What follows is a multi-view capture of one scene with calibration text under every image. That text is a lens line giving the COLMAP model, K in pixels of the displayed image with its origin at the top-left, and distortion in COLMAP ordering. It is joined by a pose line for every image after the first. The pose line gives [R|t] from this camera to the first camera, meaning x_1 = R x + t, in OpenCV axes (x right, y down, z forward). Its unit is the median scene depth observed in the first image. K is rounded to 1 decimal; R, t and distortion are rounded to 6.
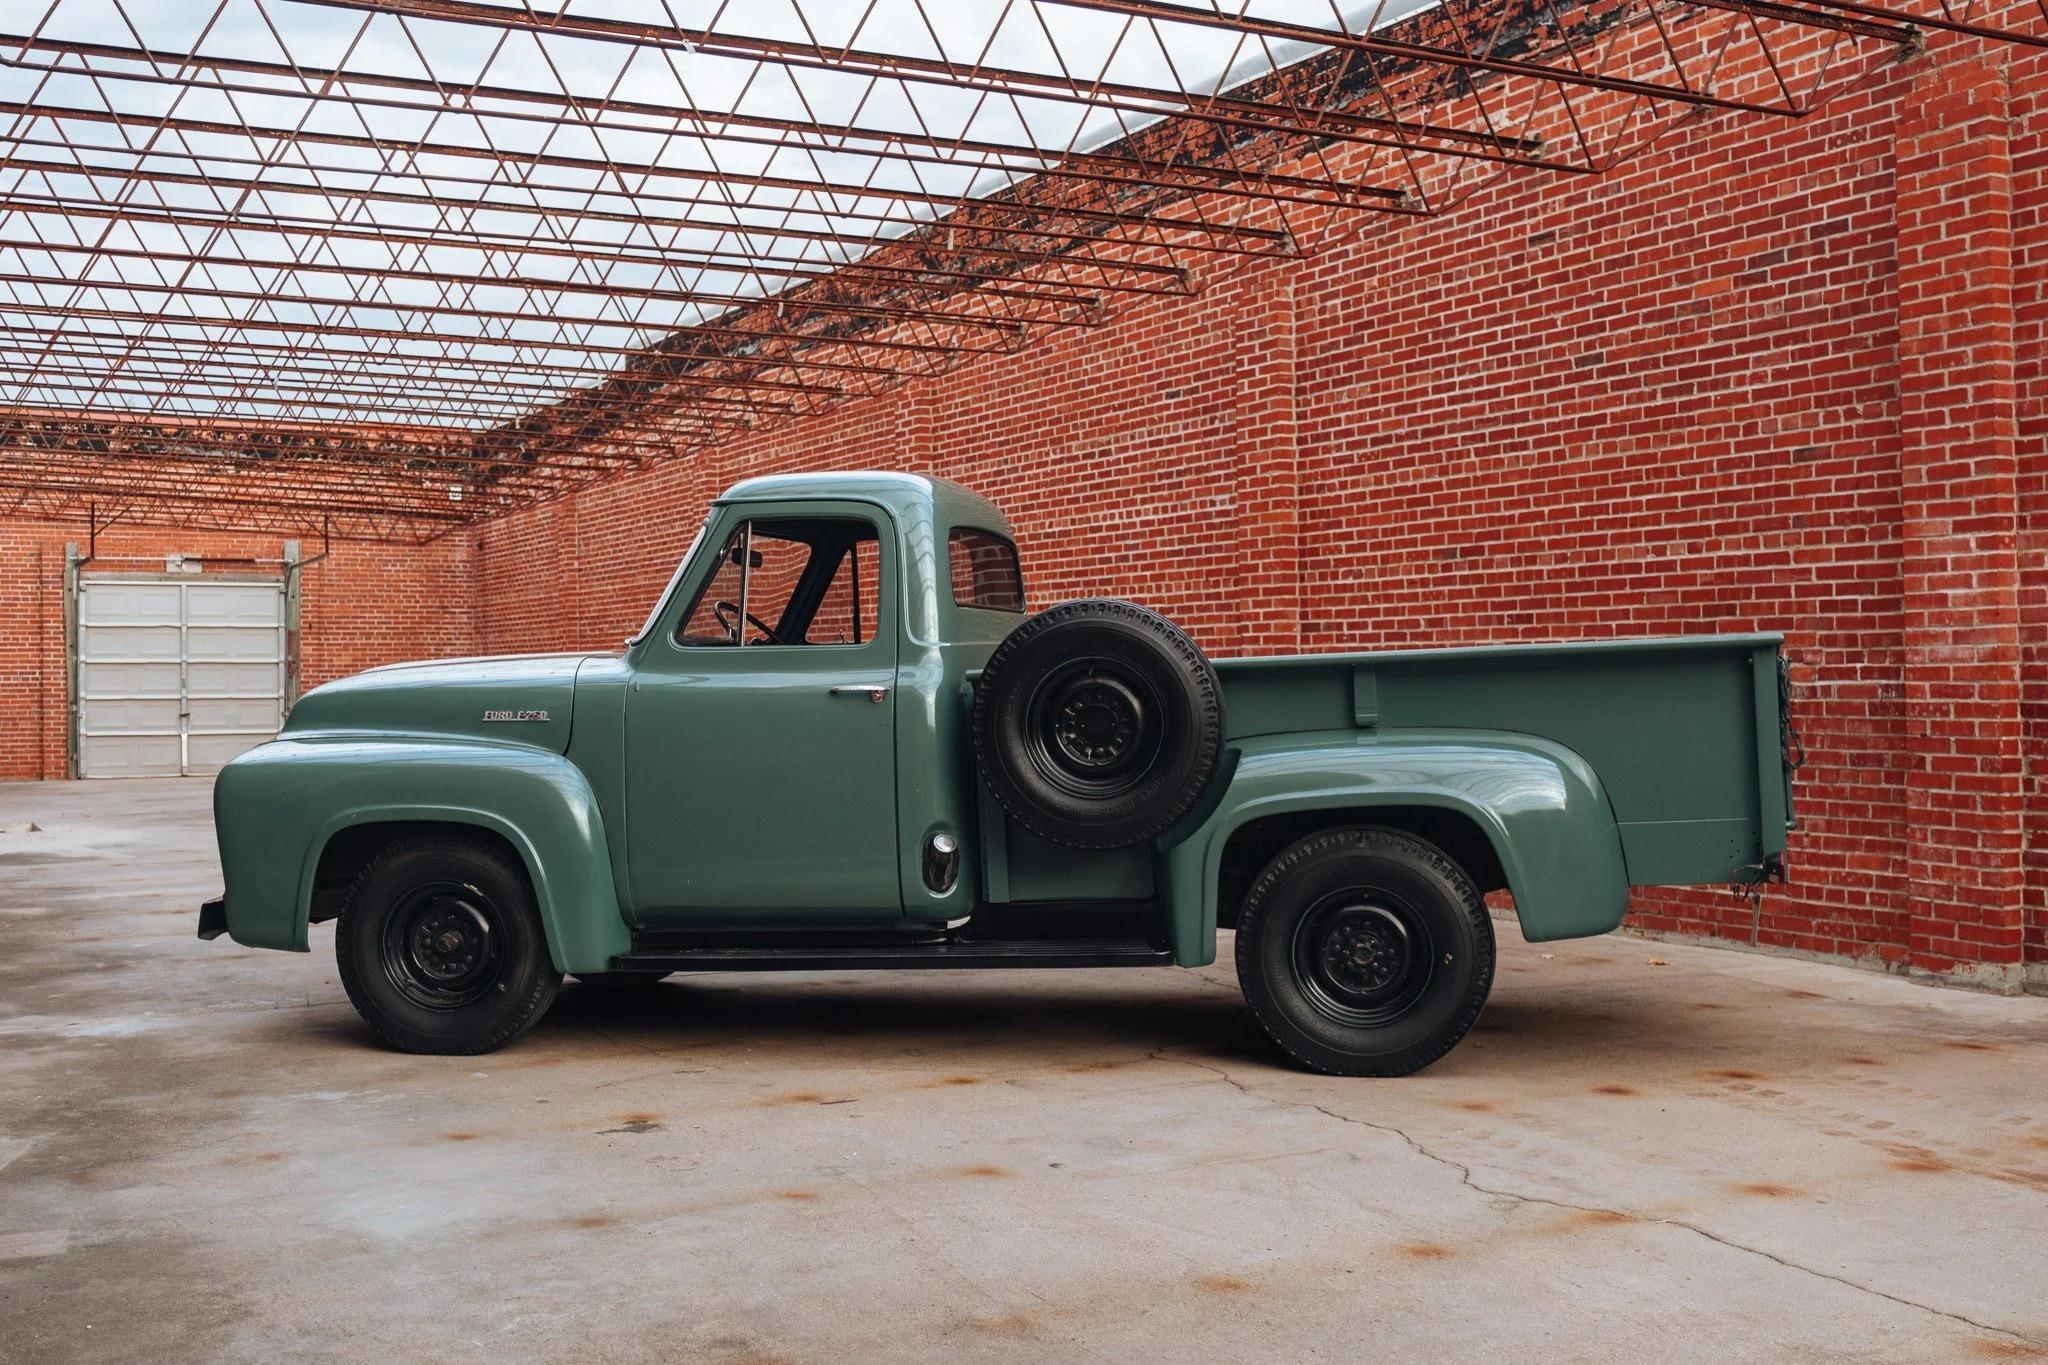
lens RADIAL K [[2129.2, 0, 1003.8], [0, 2129.2, 682.7], [0, 0, 1]] dist [0.002769, -0.022507]
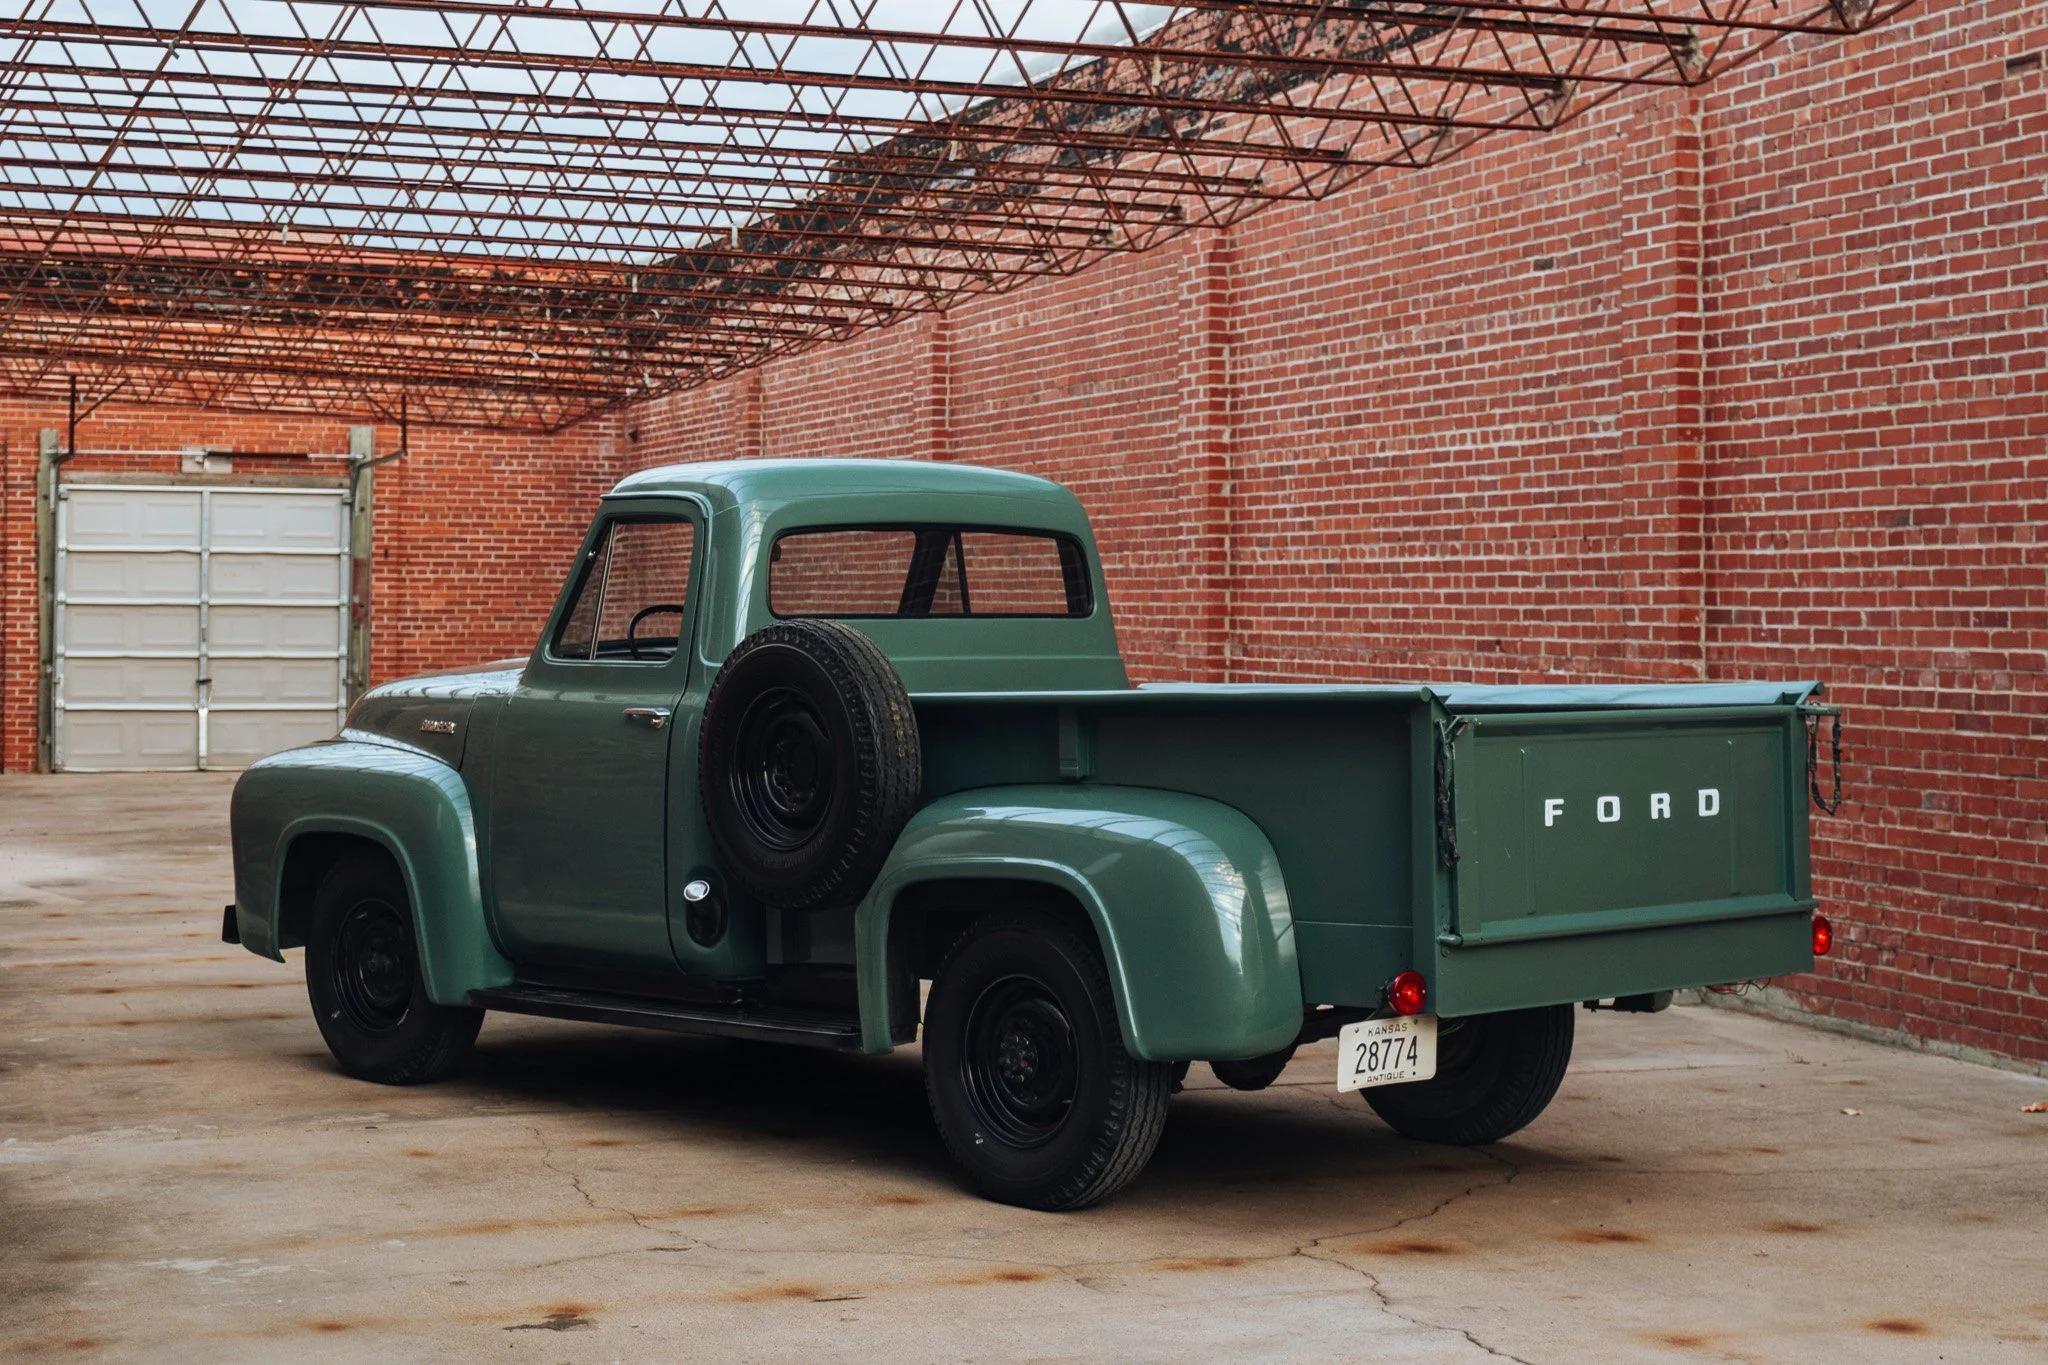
lens RADIAL K [[3347.8, 0, 1119.6], [0, 3347.8, 589.6], [0, 0, 1]] dist [0.004063, -0.000733]
pose [[0.992945, 0.014073, -0.117737, 0.085763], [-0.015164, 0.999850, -0.008380, -0.024399], [0.117601, 0.010107, 0.993010, -0.088591]]
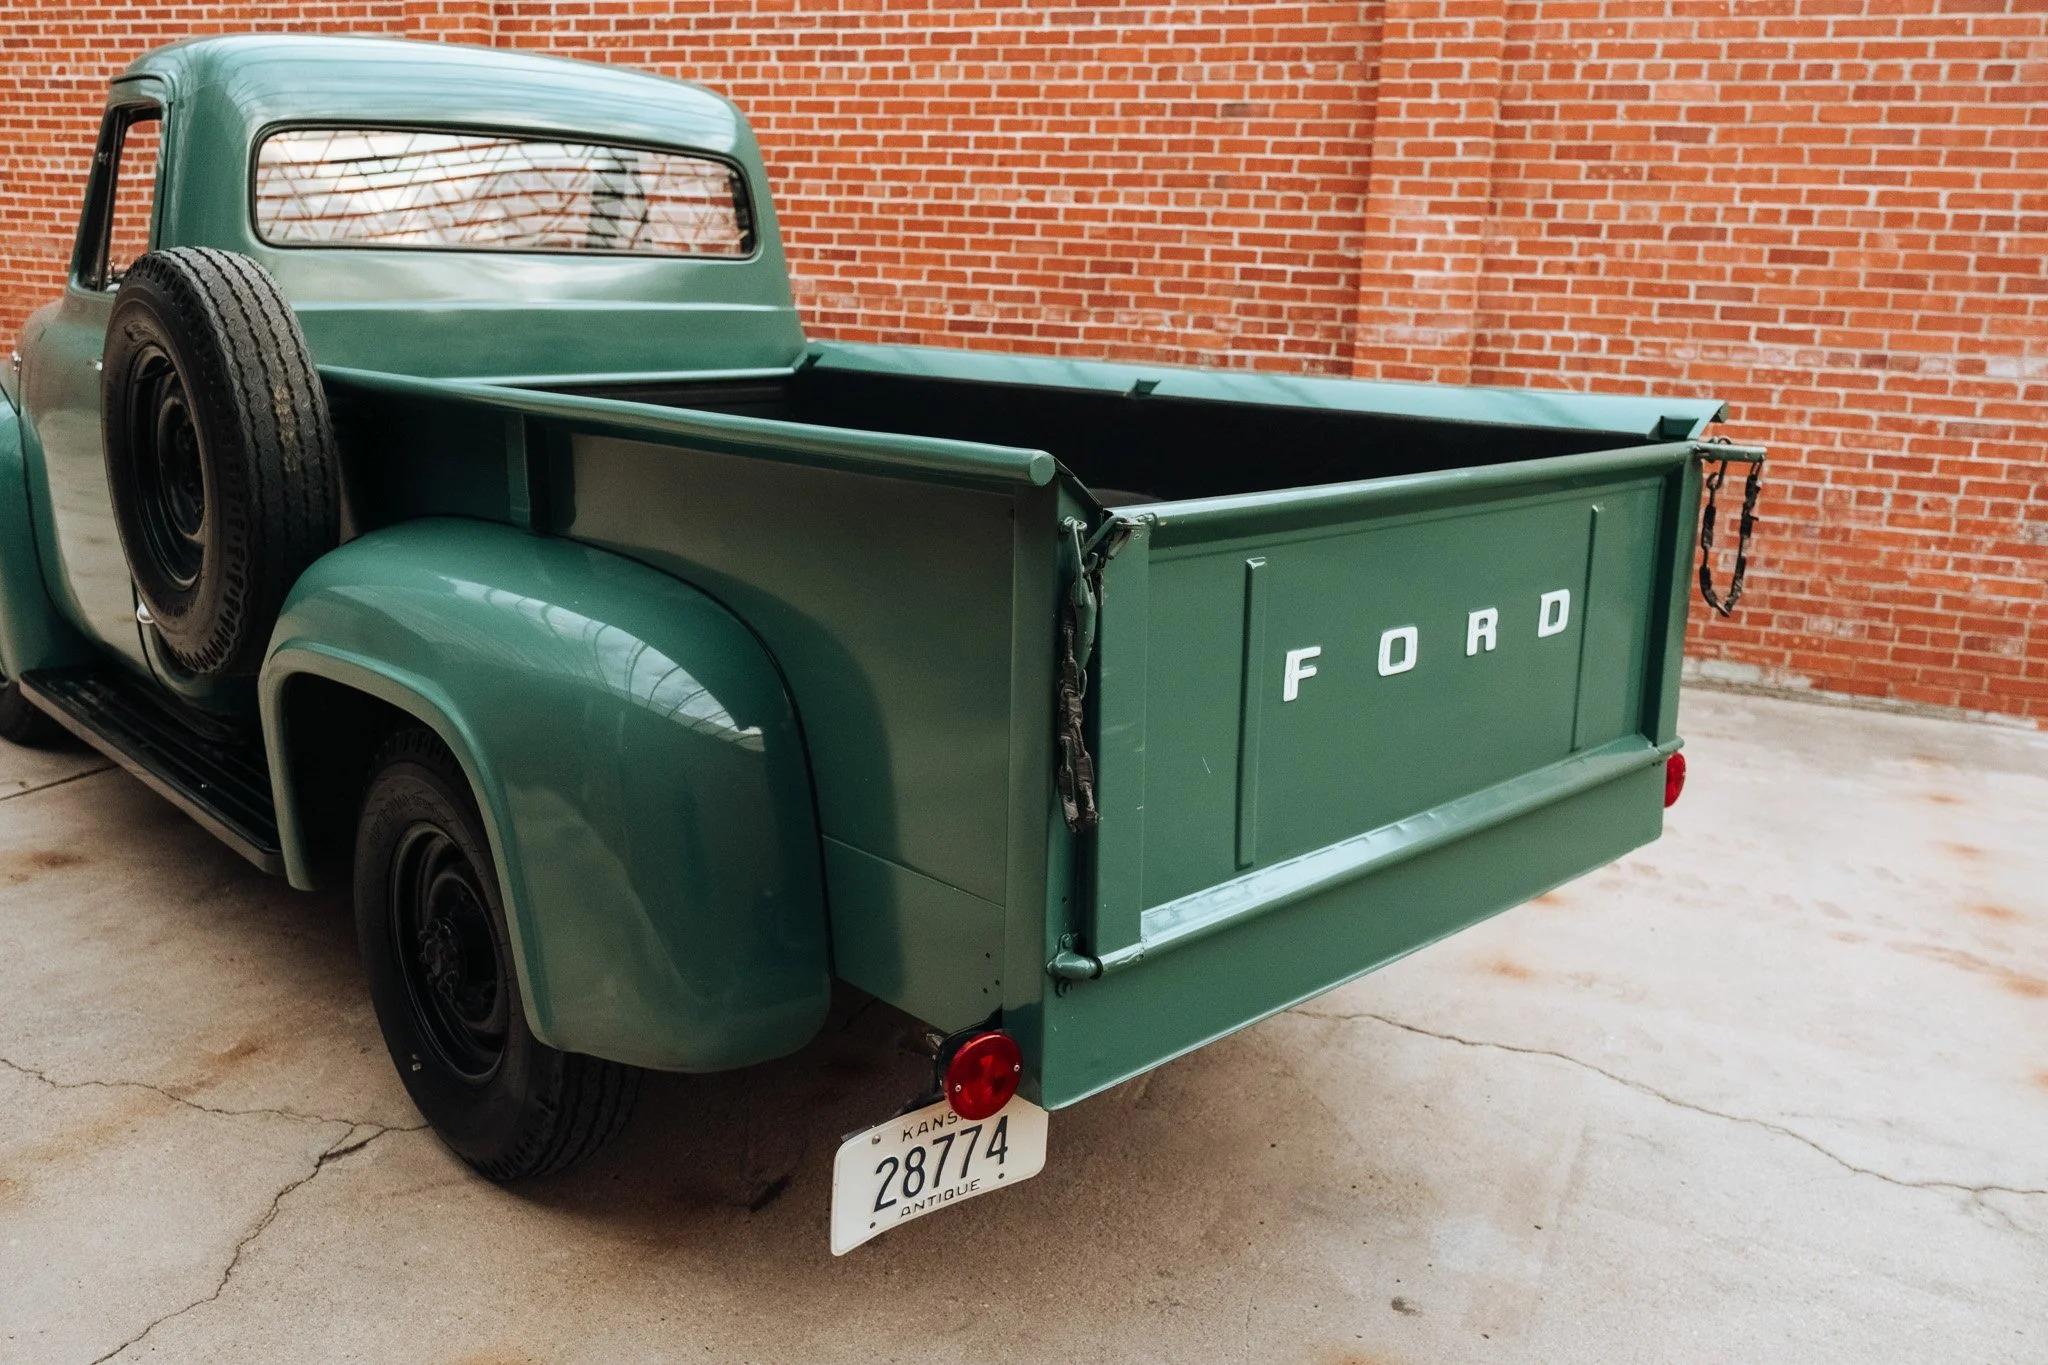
lens RADIAL K [[1635.7, 0, 1013.0], [0, 1635.7, 675.3], [0, 0, 1]] dist [0.002408, 0.003919]
pose [[0.765816, -0.118281, 0.632088, -0.156792], [-0.047346, 0.969899, 0.238859, -0.024338], [-0.641314, -0.212849, 0.737165, 0.364352]]
